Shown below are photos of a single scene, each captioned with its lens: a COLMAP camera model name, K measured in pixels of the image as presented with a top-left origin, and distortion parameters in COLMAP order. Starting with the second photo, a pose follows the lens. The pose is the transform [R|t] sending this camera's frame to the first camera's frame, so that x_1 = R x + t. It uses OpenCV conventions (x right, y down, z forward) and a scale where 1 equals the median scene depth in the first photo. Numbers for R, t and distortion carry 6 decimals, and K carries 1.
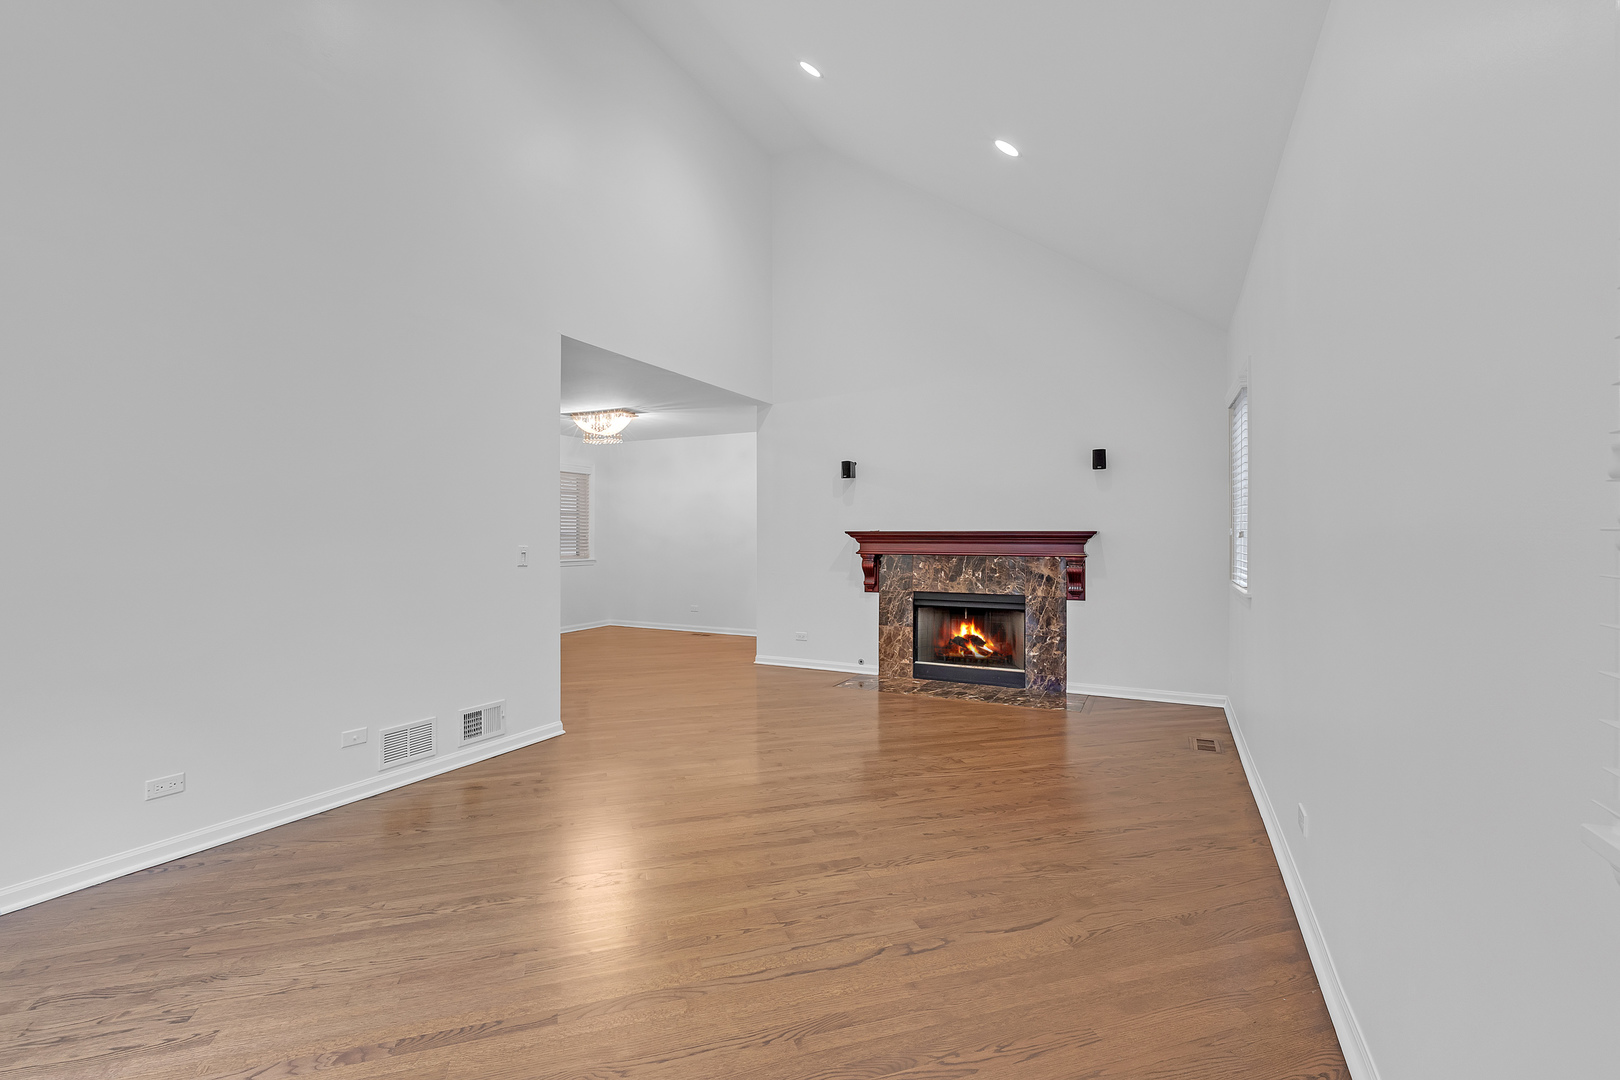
lens RADIAL K [[705.0, 0, 816.9], [0, 705.0, 532.6], [0, 0, 1]] dist [-0.000595, -0.000241]
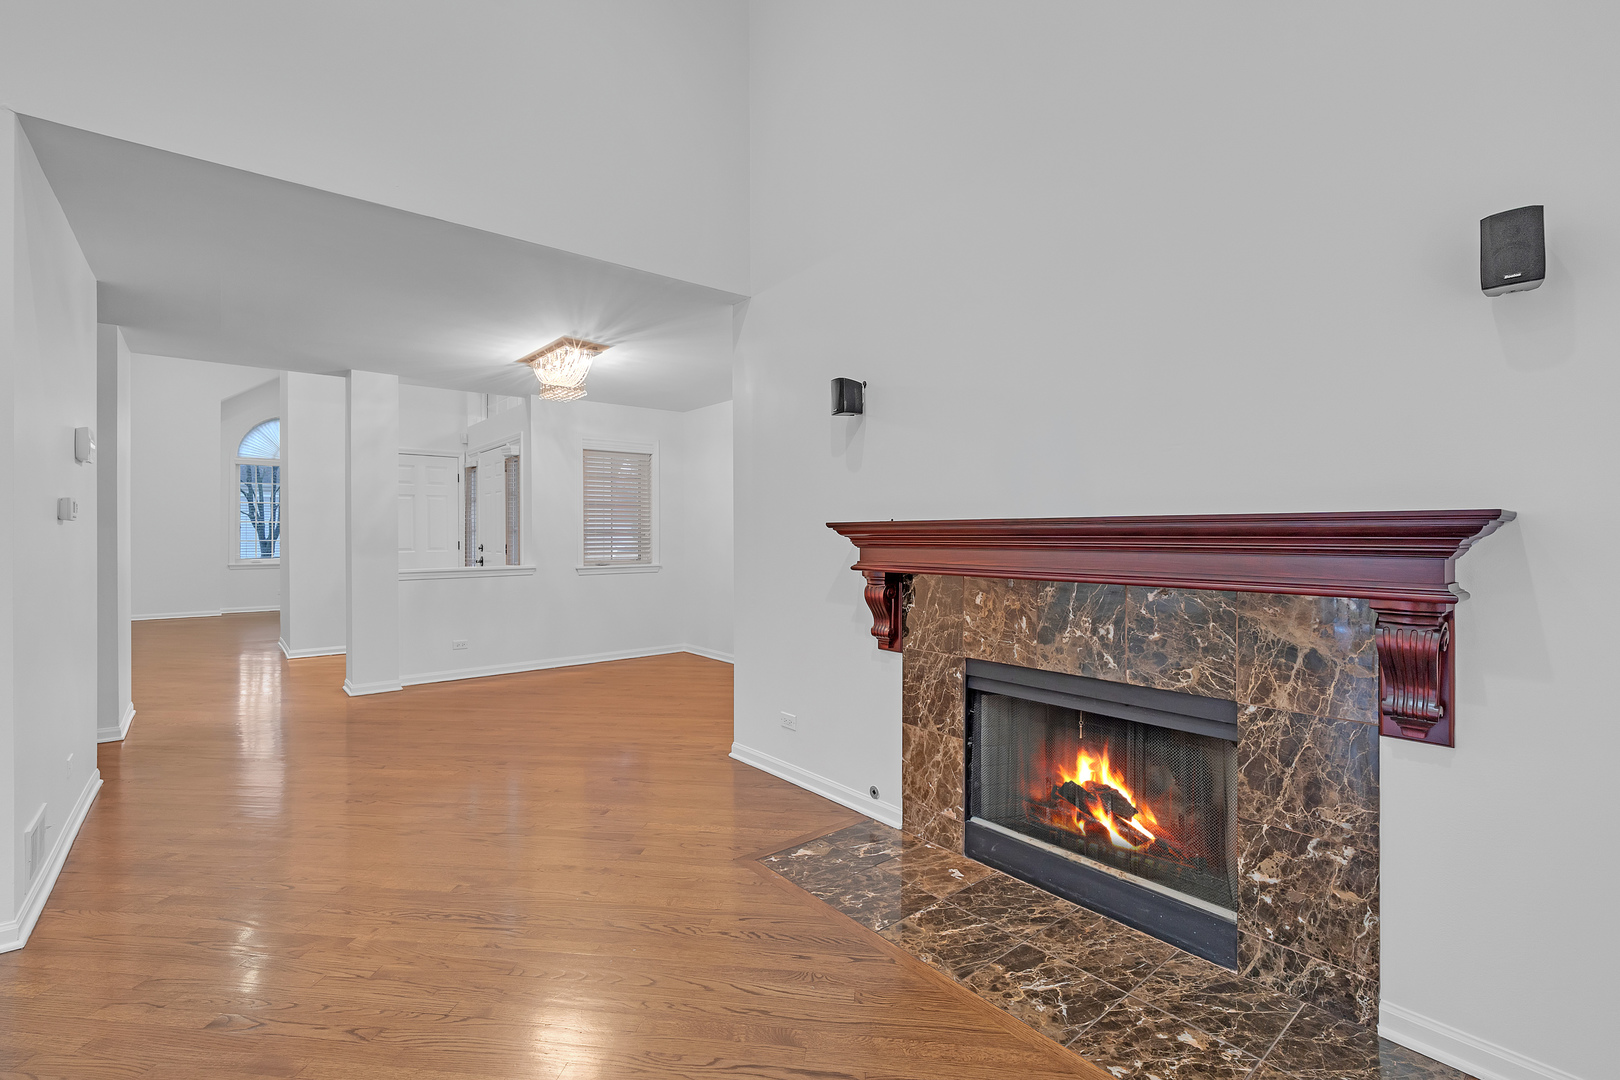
lens RADIAL K [[705.0, 0, 816.9], [0, 705.0, 532.6], [0, 0, 1]] dist [-0.000595, -0.000241]
pose [[0.917031, -0.003571, -0.398800, 0.232723], [0.003986, 0.999992, 0.000213, 0.004749], [0.398796, -0.001785, 0.917038, 0.571037]]
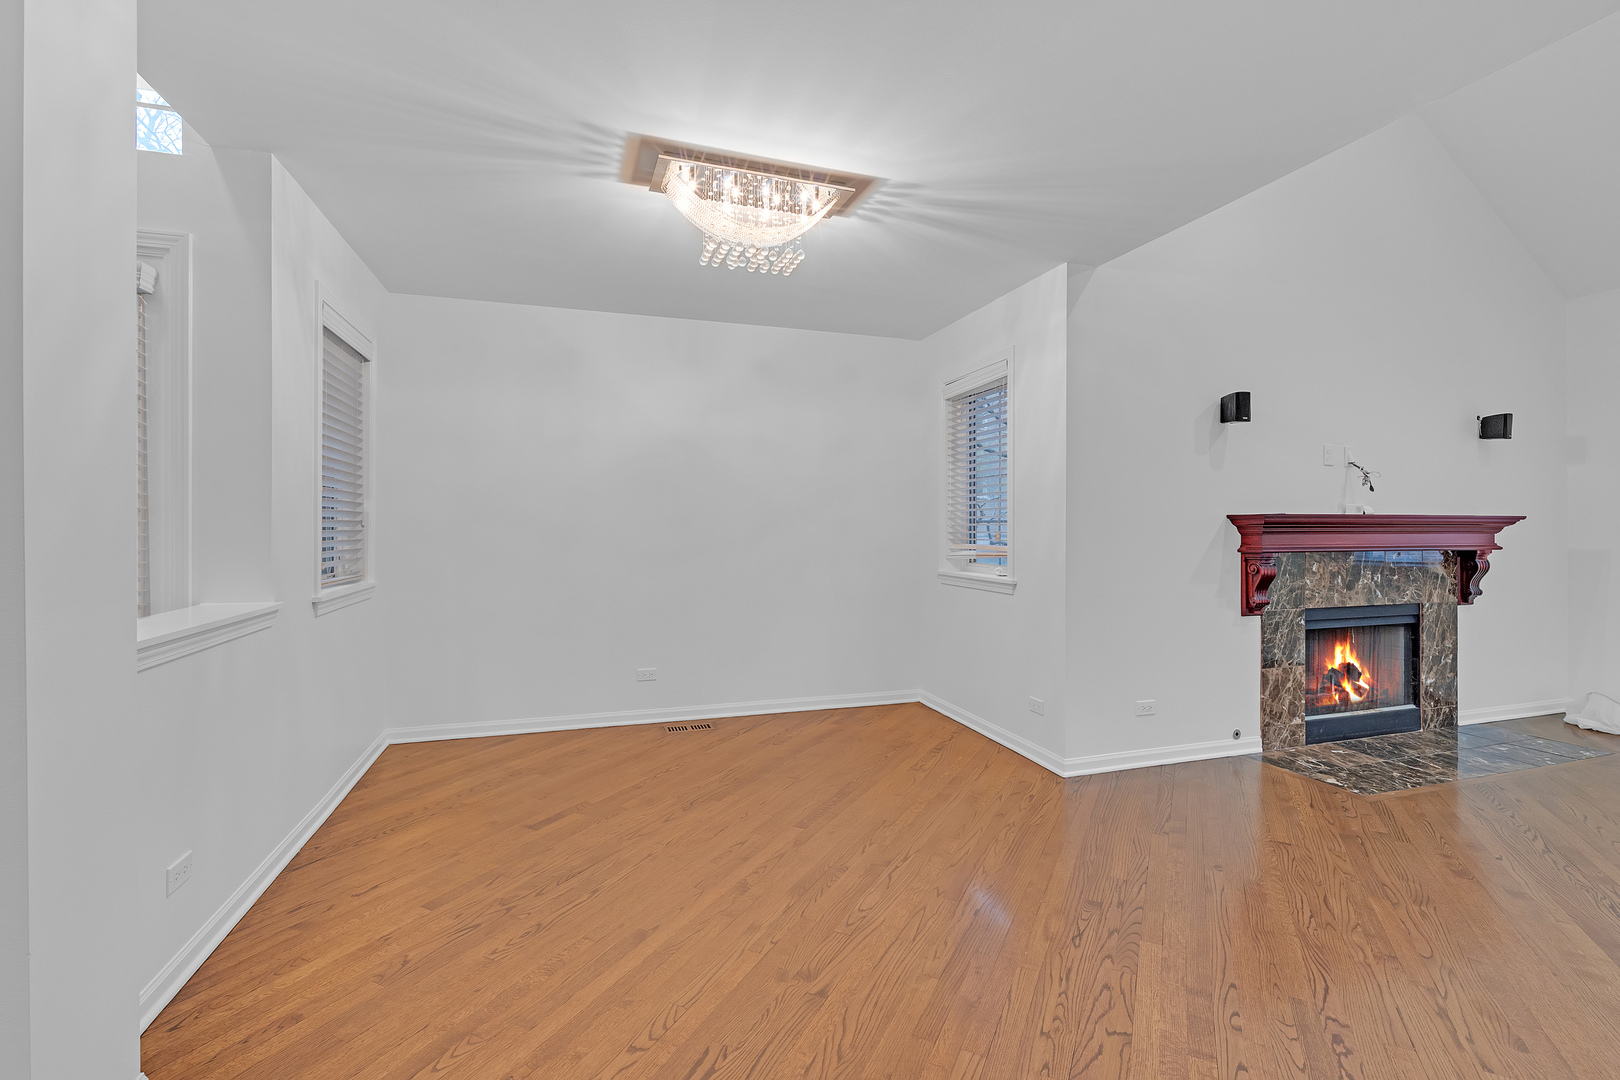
lens RADIAL K [[705.0, 0, 816.9], [0, 705.0, 532.6], [0, 0, 1]] dist [-0.000595, -0.000241]
pose [[0.716007, -0.004988, 0.698075, -0.636377], [-0.002132, 0.999954, 0.009332, 0.009322], [-0.698090, -0.008170, 0.715964, 0.869917]]
